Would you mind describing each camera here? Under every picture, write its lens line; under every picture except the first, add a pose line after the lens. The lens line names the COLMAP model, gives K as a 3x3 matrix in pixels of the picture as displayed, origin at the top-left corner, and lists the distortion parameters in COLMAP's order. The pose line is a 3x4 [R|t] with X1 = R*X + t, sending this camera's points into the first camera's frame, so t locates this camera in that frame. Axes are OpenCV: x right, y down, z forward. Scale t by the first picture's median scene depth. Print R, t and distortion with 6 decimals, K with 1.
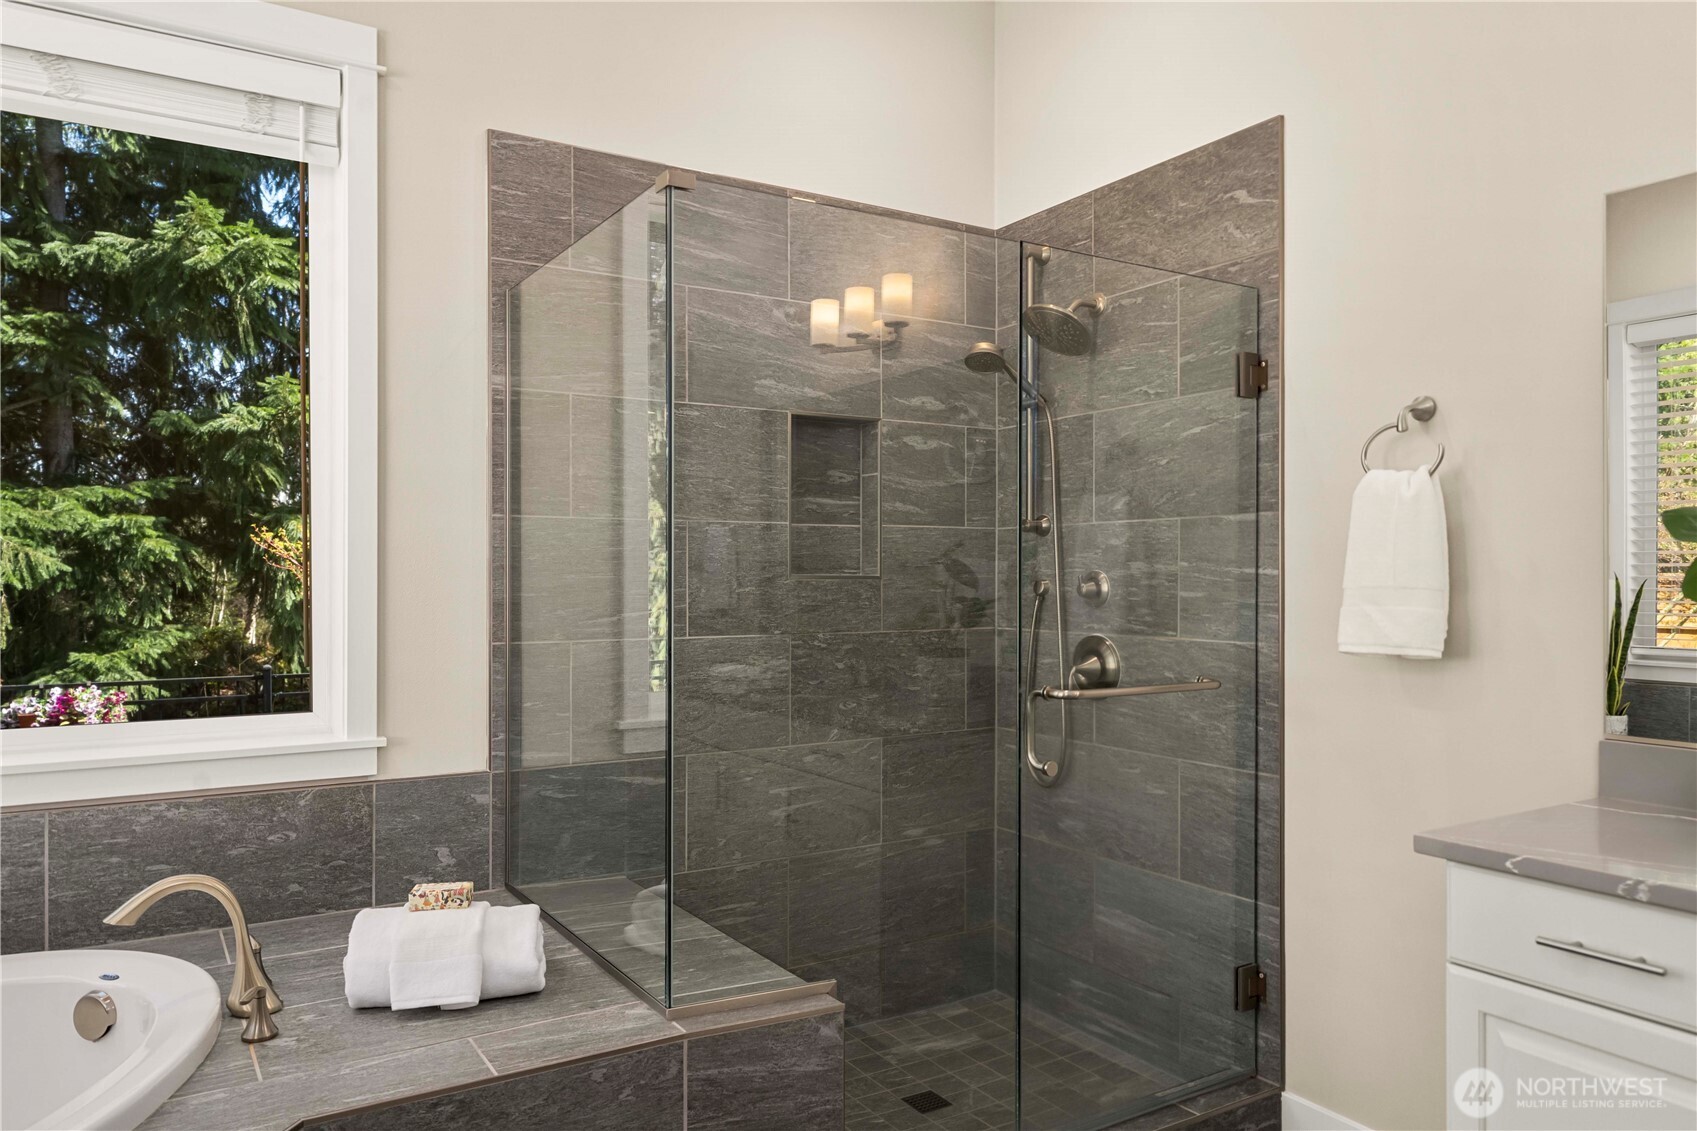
lens RADIAL K [[1159.8, 0, 843.2], [0, 1159.8, 572.7], [0, 0, 1]] dist [0.001805, 0.001683]
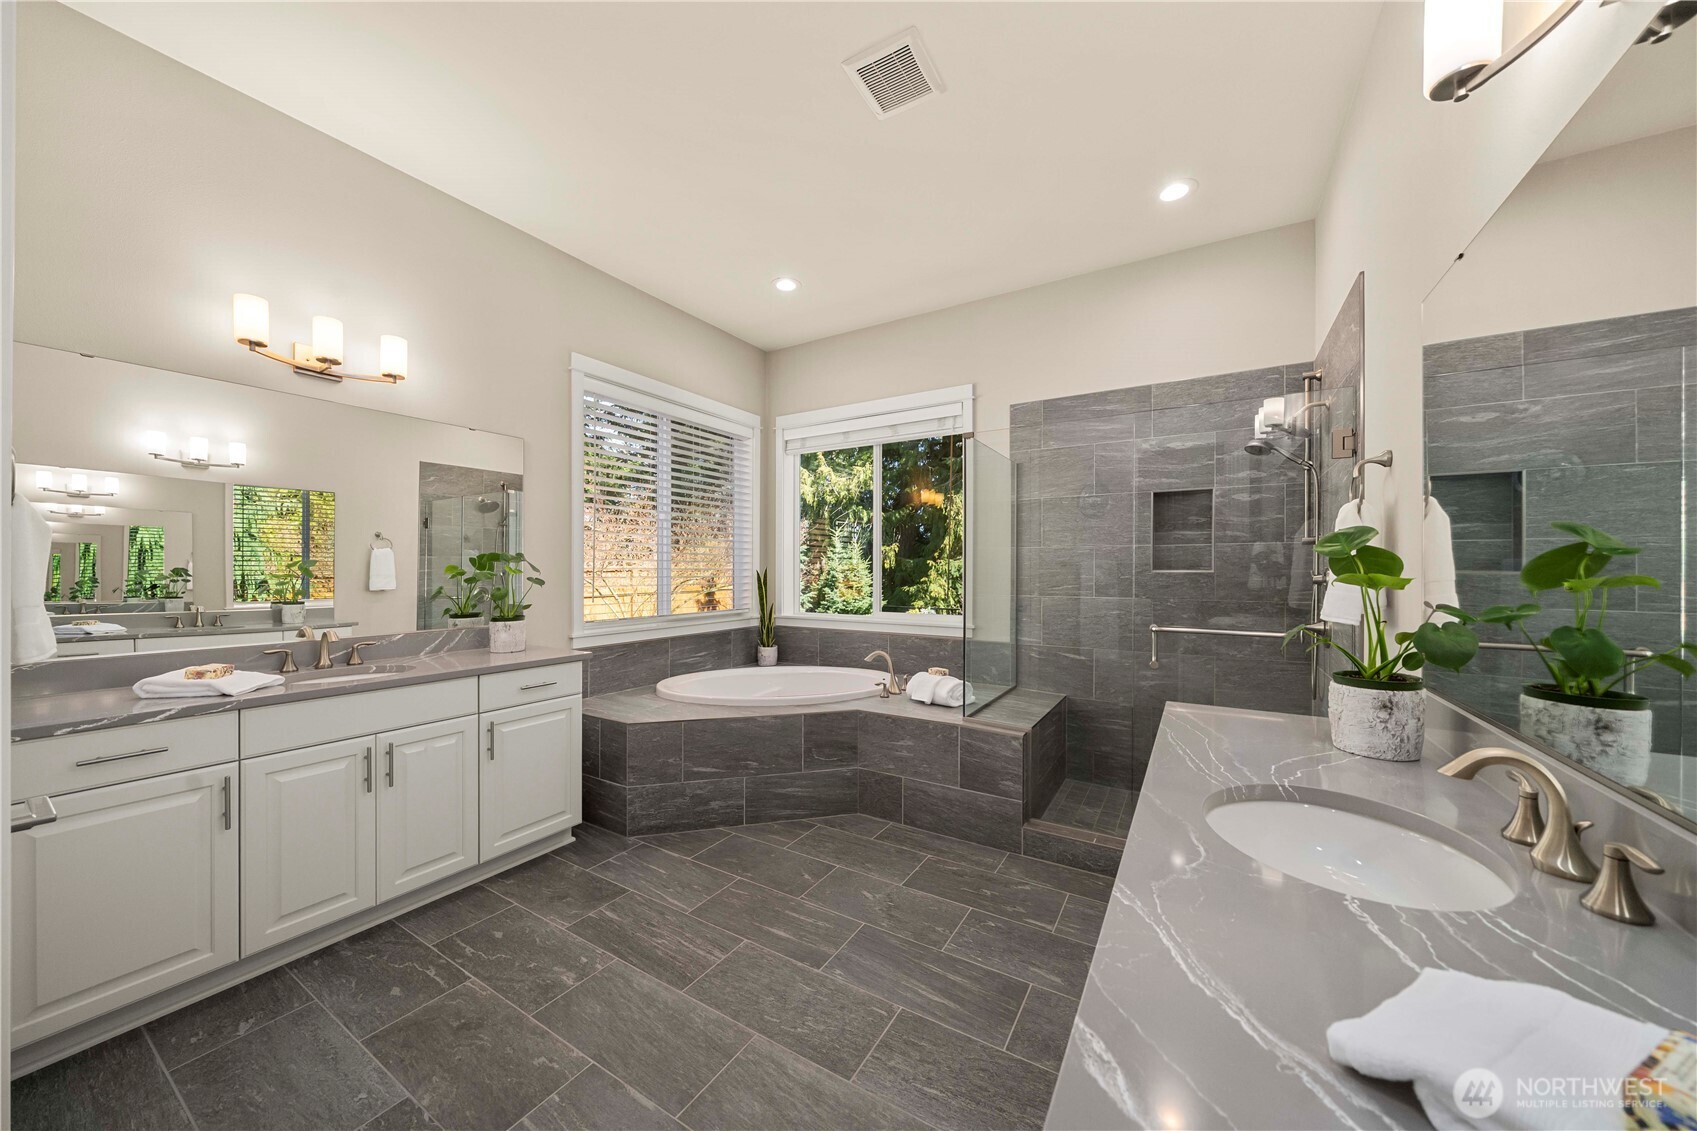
lens RADIAL K [[586.8, 0, 847.0], [0, 586.8, 570.9], [0, 0, 1]] dist [0.000678, -0.000009]
pose [[0.452582, 0.002242, -0.891720, 0.779121], [-0.000148, 0.999997, 0.002439, 0.001002], [0.891723, -0.000972, 0.452581, 0.046063]]
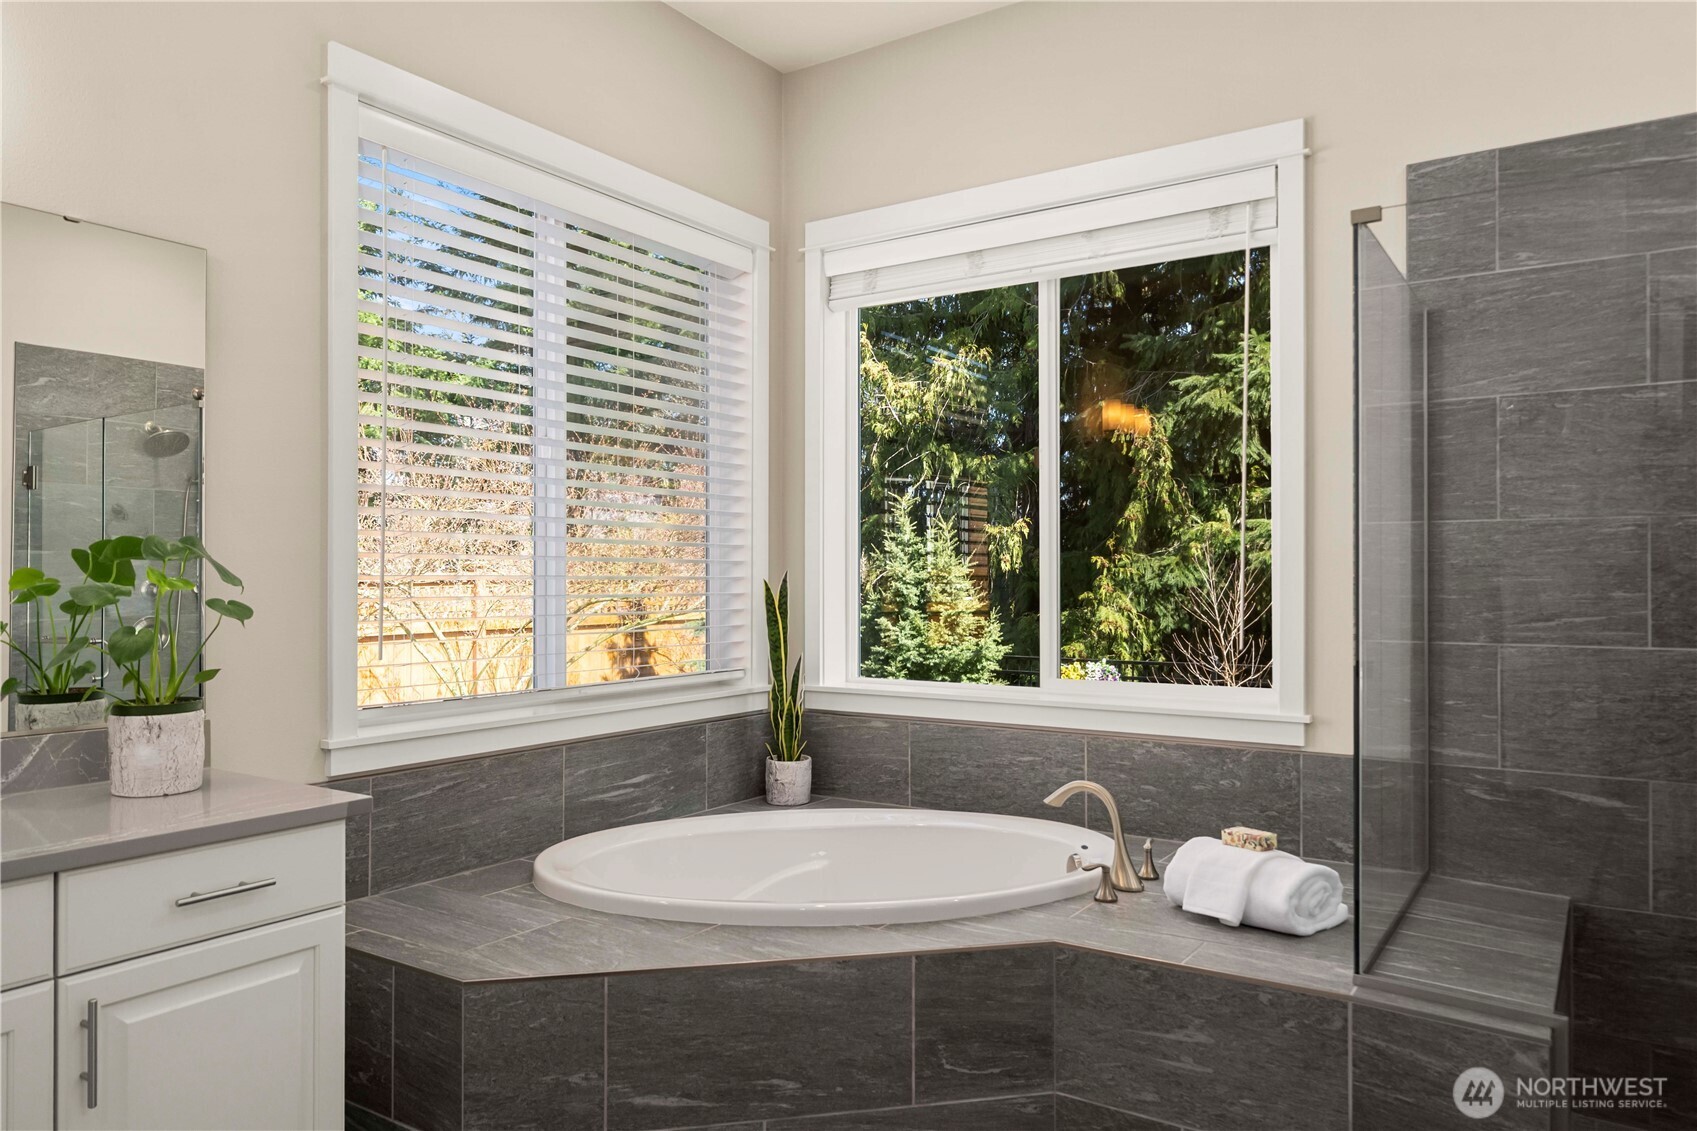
lens RADIAL K [[1159.8, 0, 843.2], [0, 1159.8, 572.7], [0, 0, 1]] dist [0.001805, 0.001683]
pose [[0.413908, -0.005534, -0.910302, 0.482451], [0.001843, 0.999985, -0.005241, 0.001885], [0.910317, 0.000492, 0.413912, 0.080247]]
